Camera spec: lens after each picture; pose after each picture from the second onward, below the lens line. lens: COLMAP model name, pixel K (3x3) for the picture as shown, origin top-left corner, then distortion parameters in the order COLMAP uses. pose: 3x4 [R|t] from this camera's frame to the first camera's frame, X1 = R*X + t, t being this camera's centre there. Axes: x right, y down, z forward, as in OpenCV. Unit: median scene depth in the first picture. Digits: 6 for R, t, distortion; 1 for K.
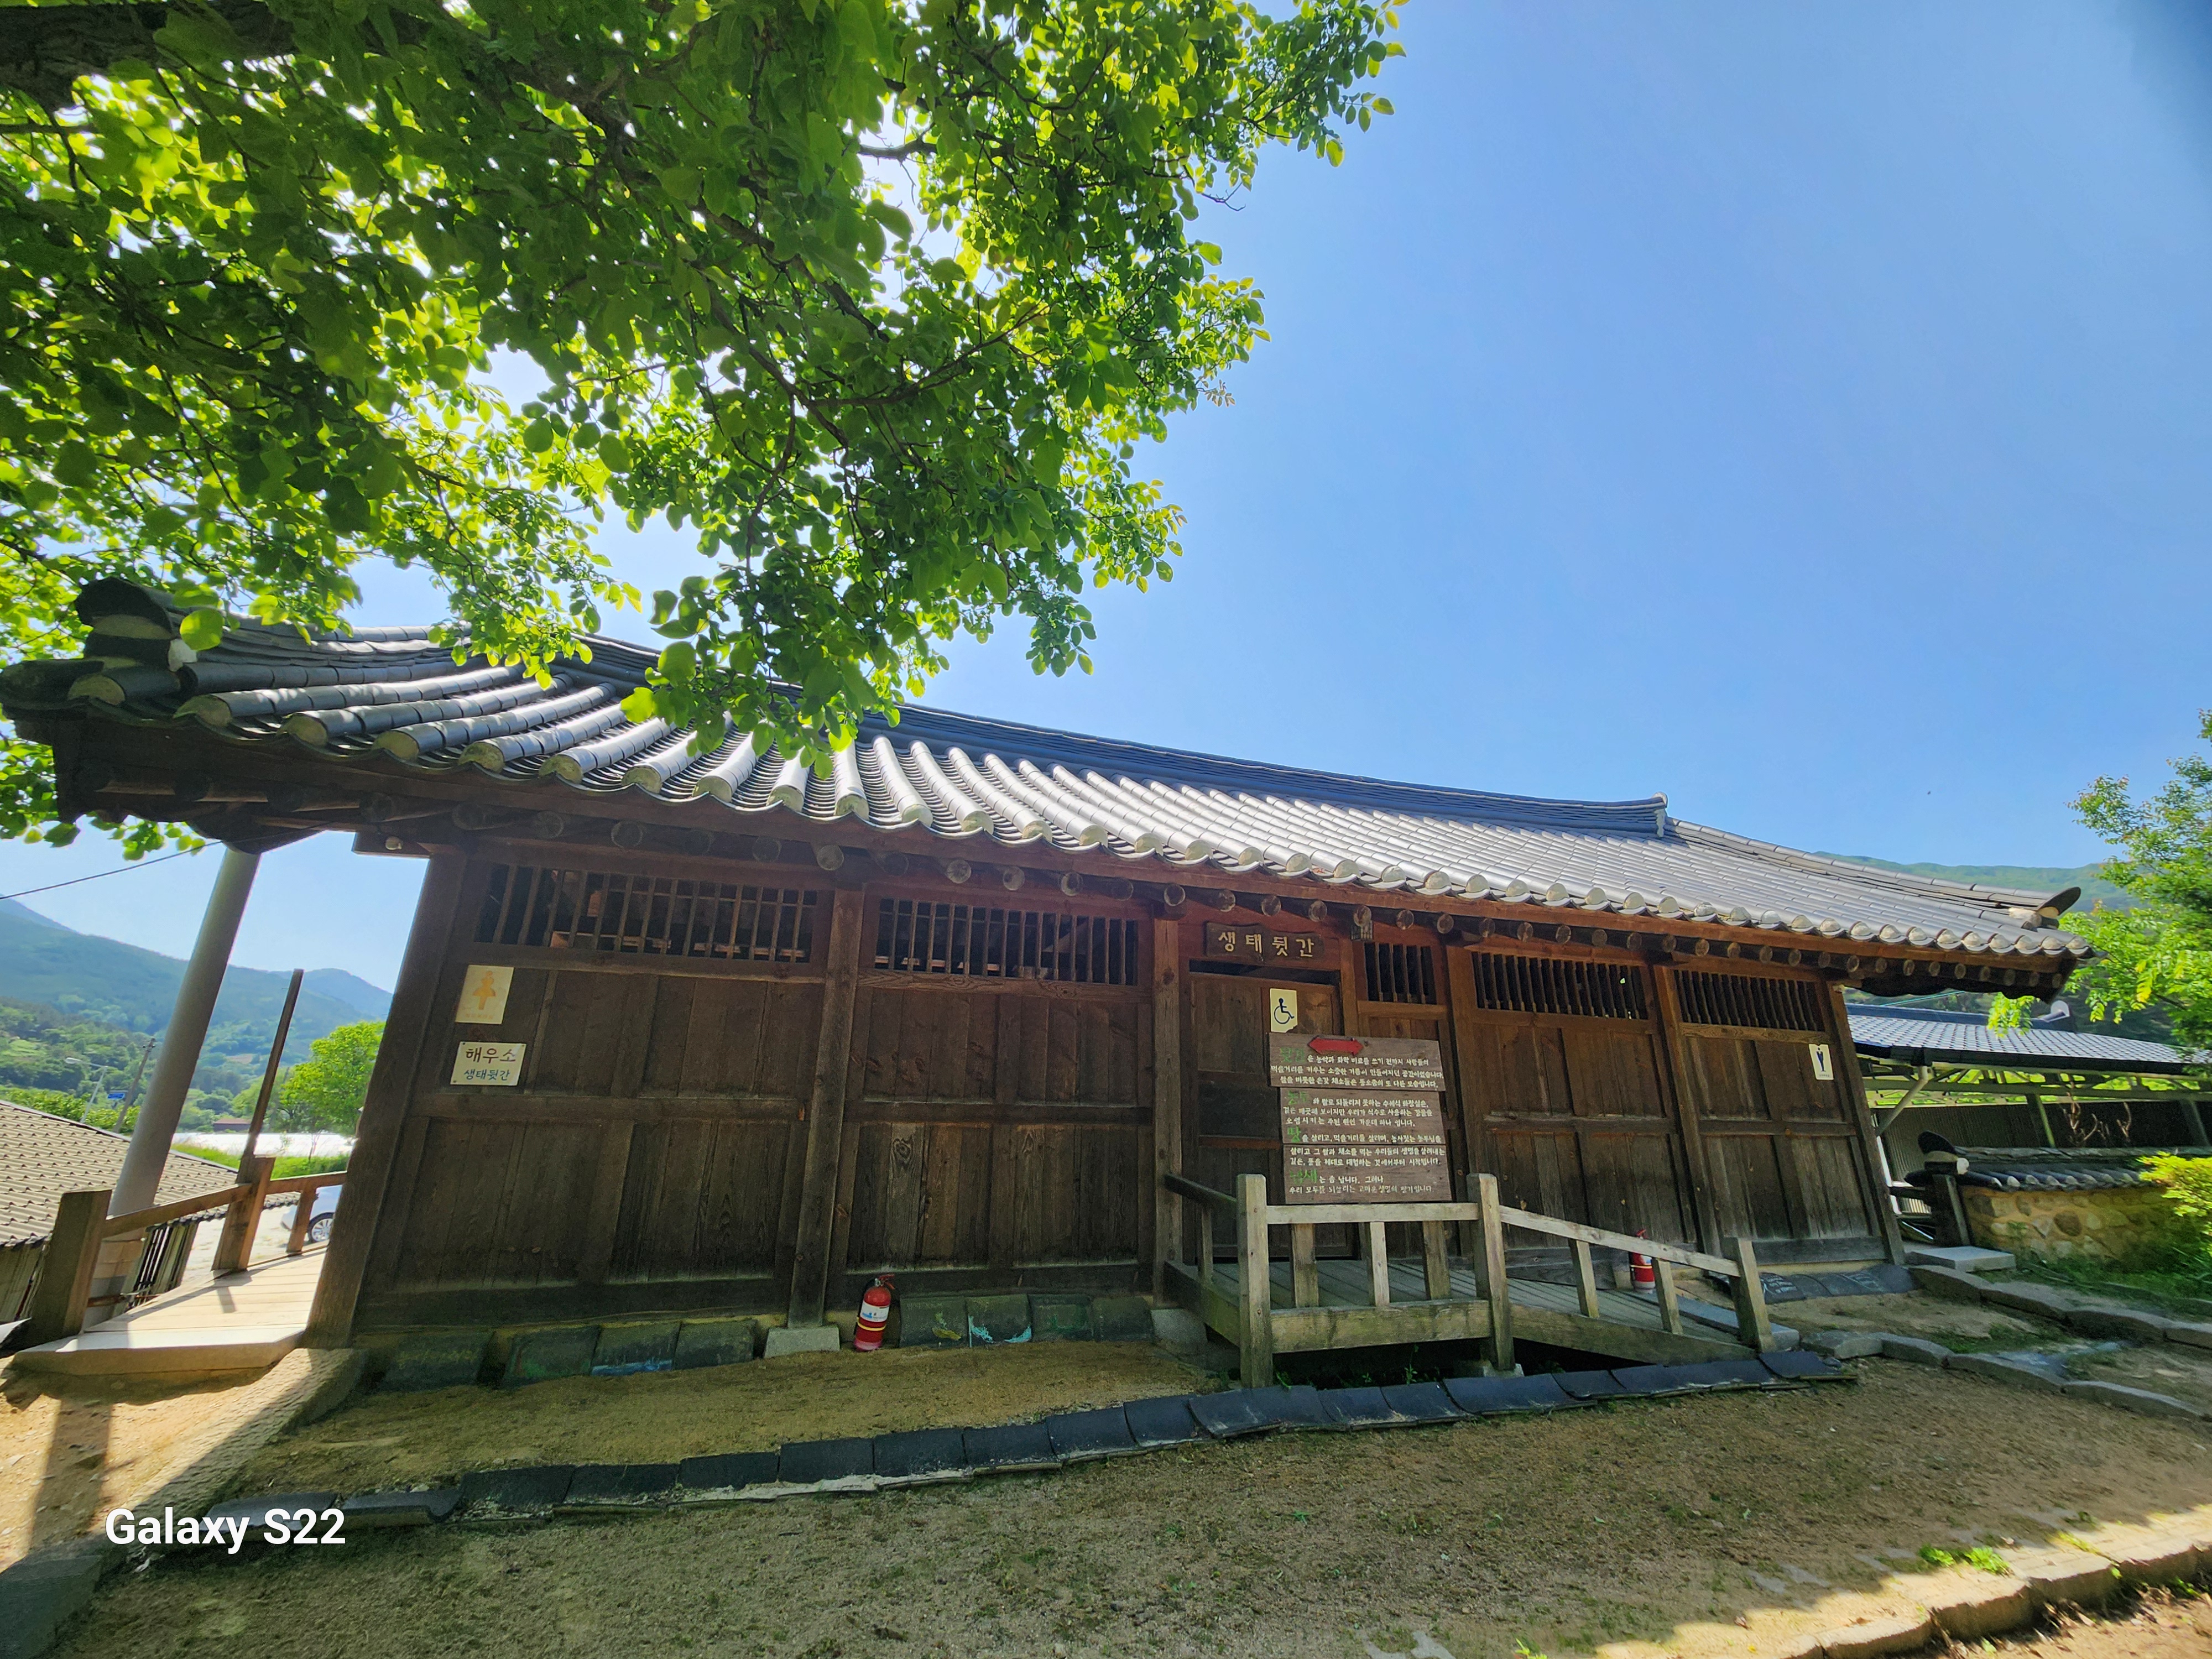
lens RADIAL K [[905.3, 0, 1110.5], [0, 905.3, 828.4], [0, 0, 1]] dist [0.001389, -0.001860]
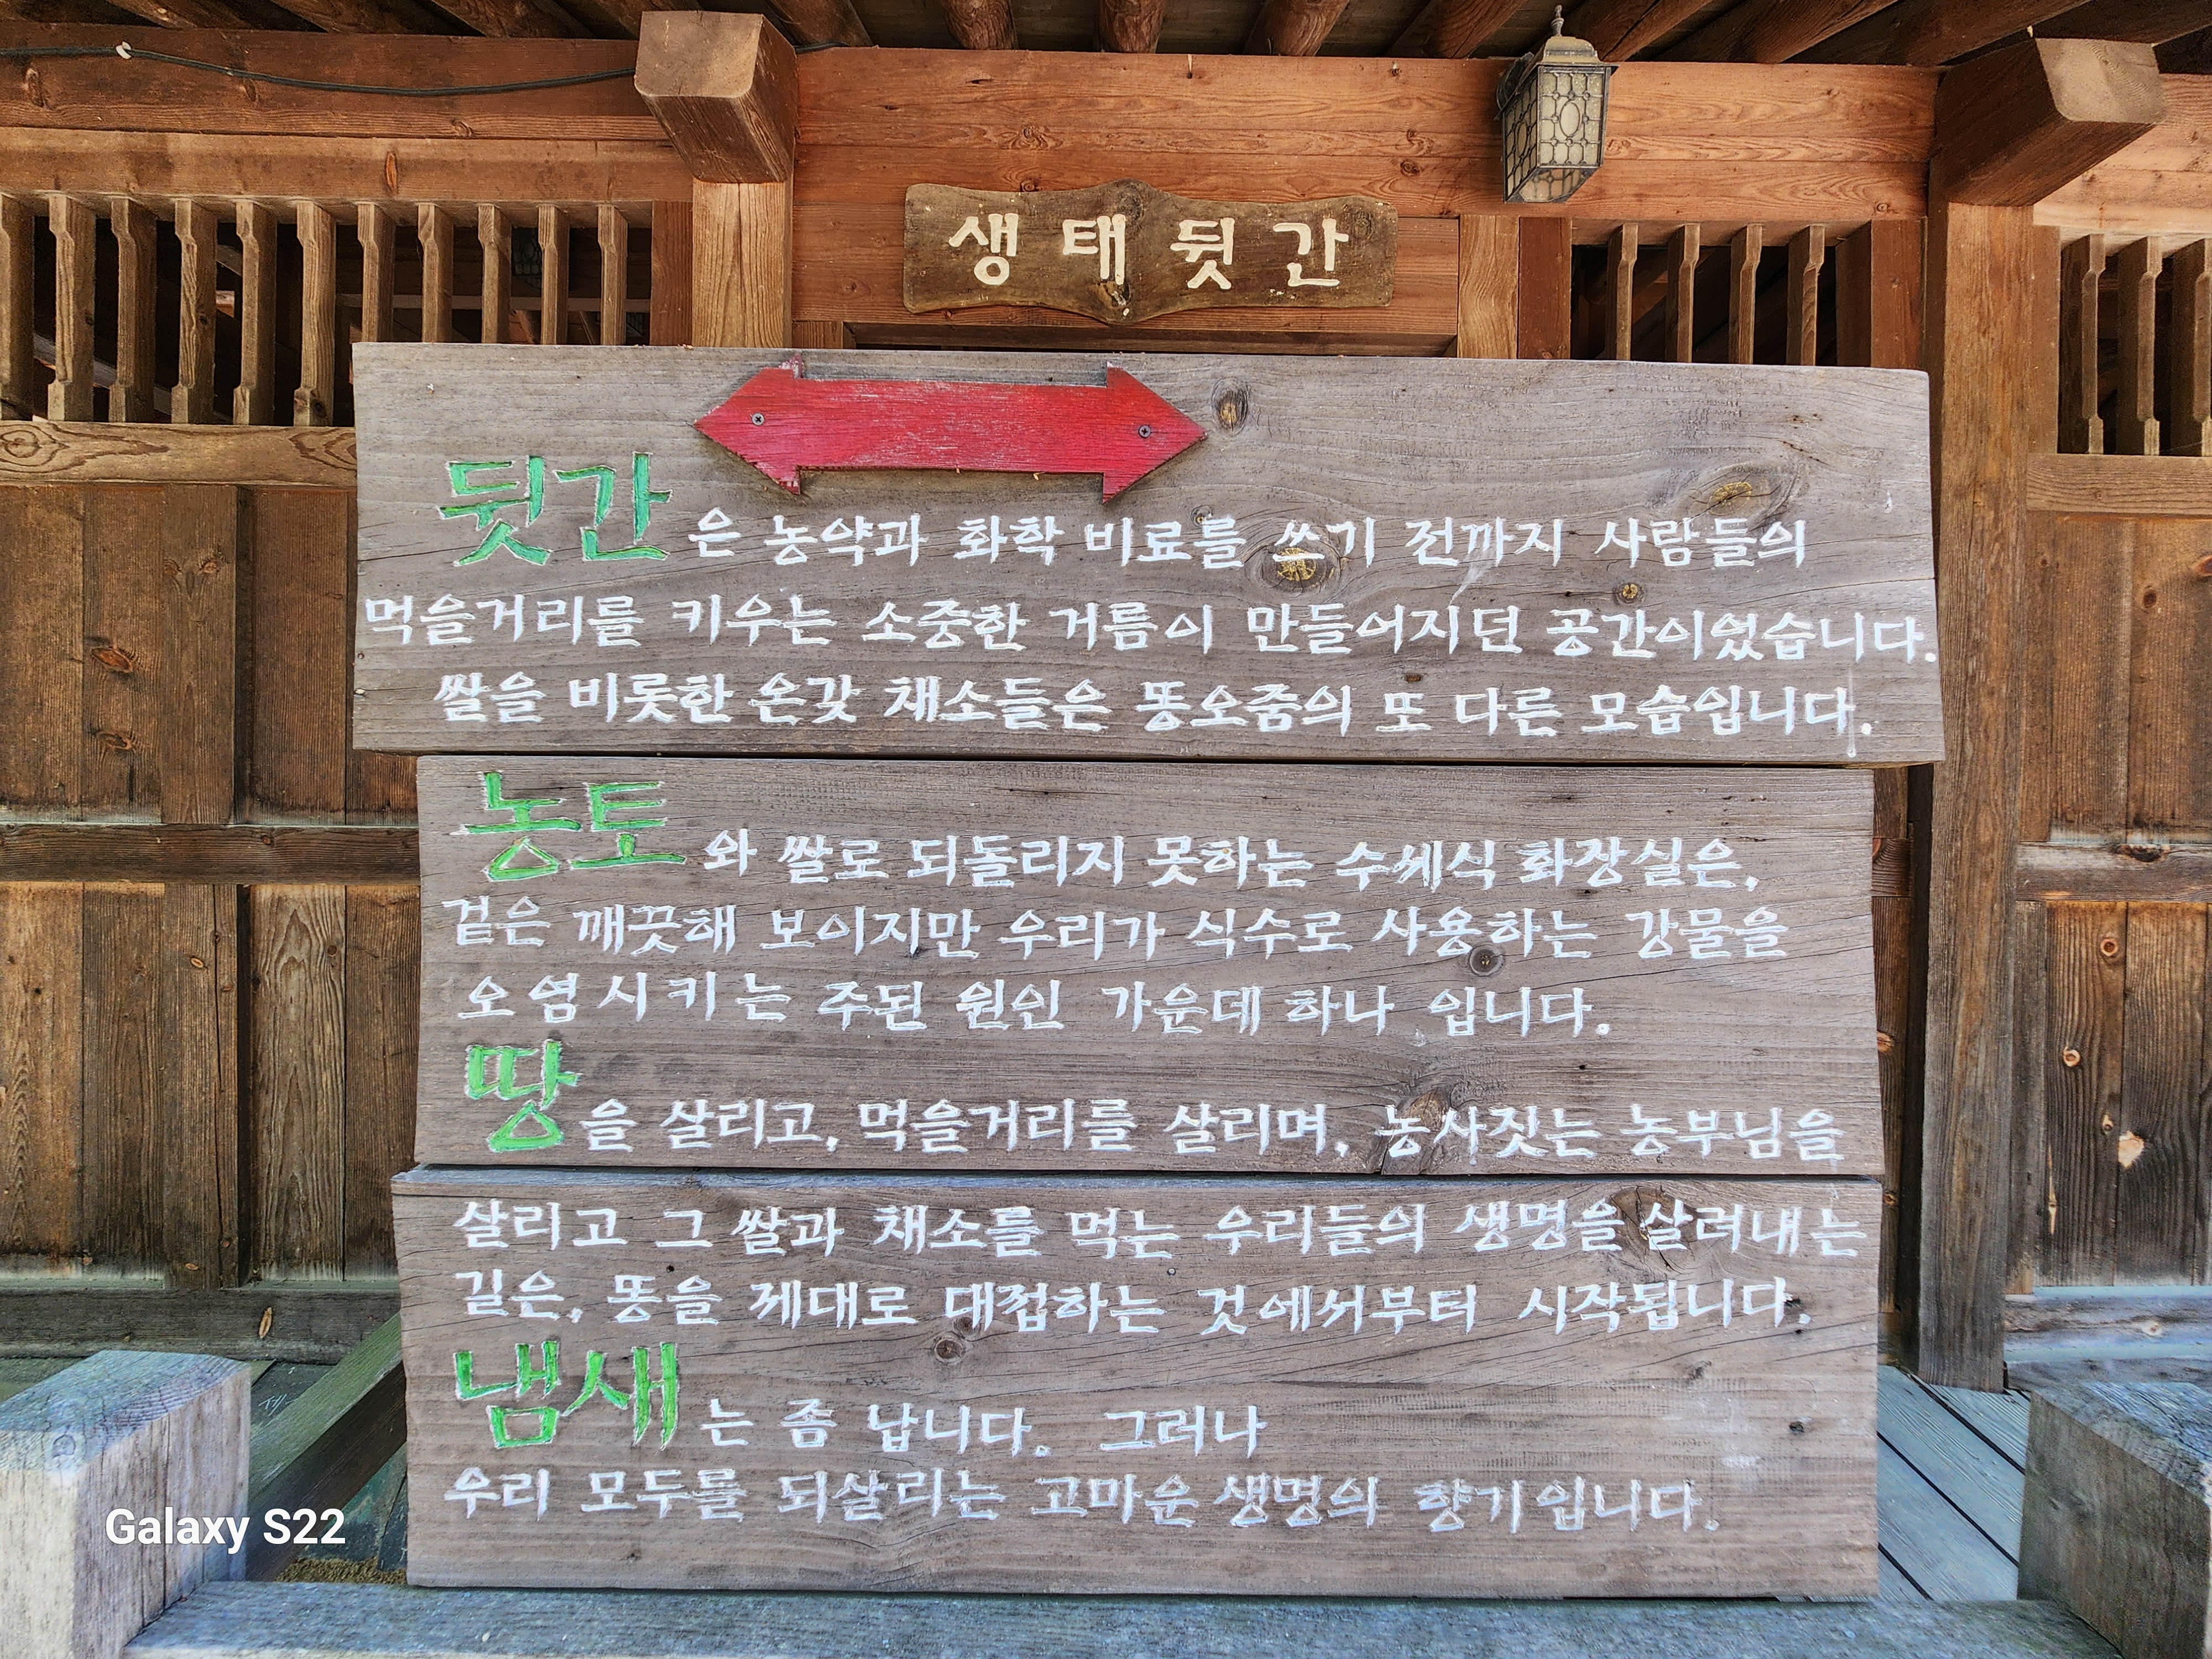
lens RADIAL K [[905.3, 0, 1098.0], [0, 905.3, 820.0], [0, 0, 1]] dist [0.001389, -0.001860]
pose [[0.946636, 0.004637, -0.322272, 0.313402], [0.102145, 0.944039, 0.313620, 0.257595], [0.305691, -0.329802, 0.893187, 0.887856]]
